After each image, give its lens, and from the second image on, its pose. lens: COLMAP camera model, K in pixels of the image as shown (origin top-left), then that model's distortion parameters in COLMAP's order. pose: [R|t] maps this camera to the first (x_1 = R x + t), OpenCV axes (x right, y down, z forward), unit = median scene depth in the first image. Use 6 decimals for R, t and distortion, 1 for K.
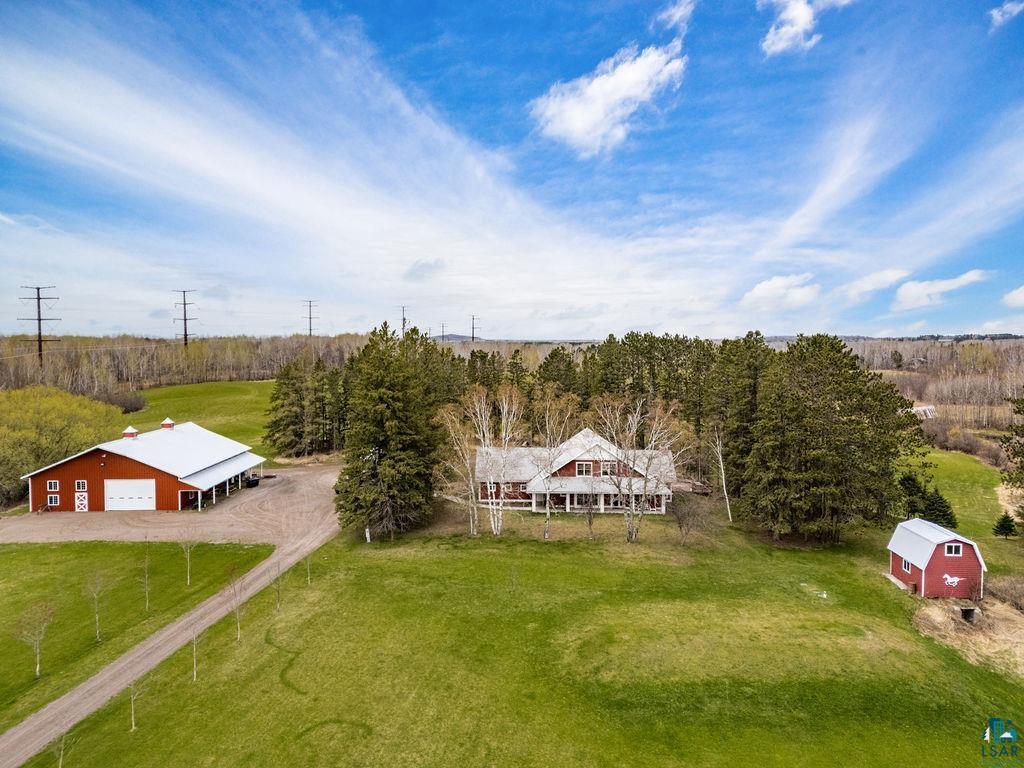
lens RADIAL K [[744.6, 0, 512.0], [0, 744.6, 384.0], [0, 0, 1]] dist [0.115941, -0.123644]
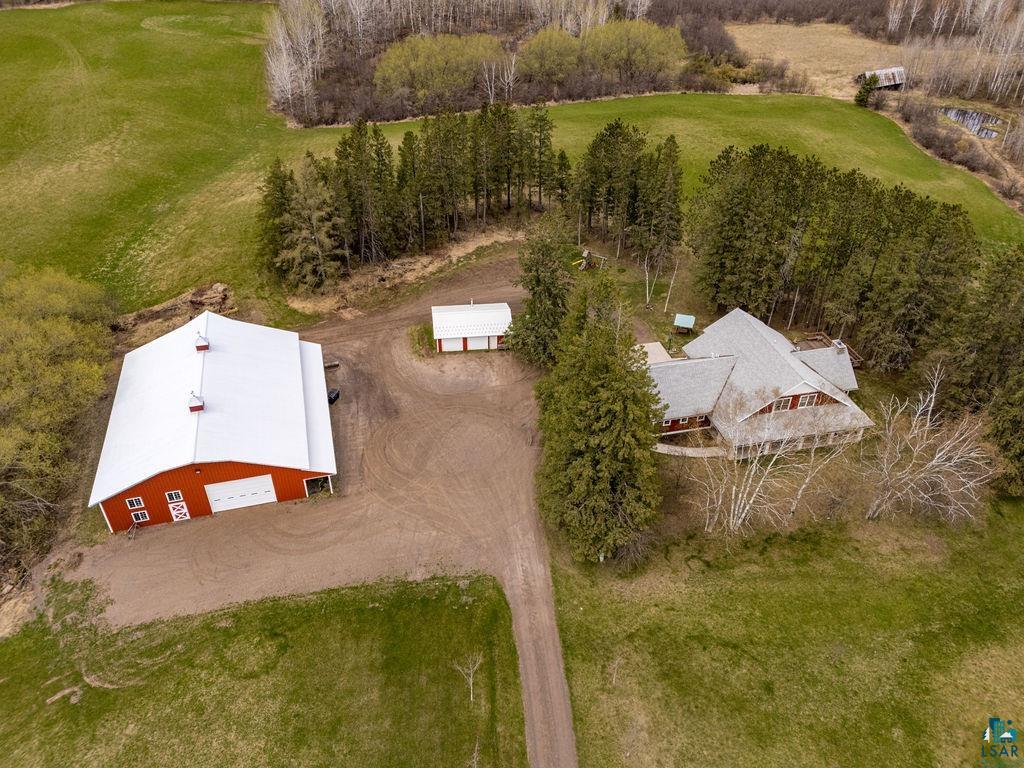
lens RADIAL K [[746.7, 0, 513.5], [0, 746.7, 390.7], [0, 0, 1]] dist [0.098591, -0.105125]
pose [[0.967733, -0.138511, 0.210493, -0.461203], [-0.001536, 0.832106, 0.554615, -0.458463], [-0.251973, -0.537043, 0.805043, 0.433209]]
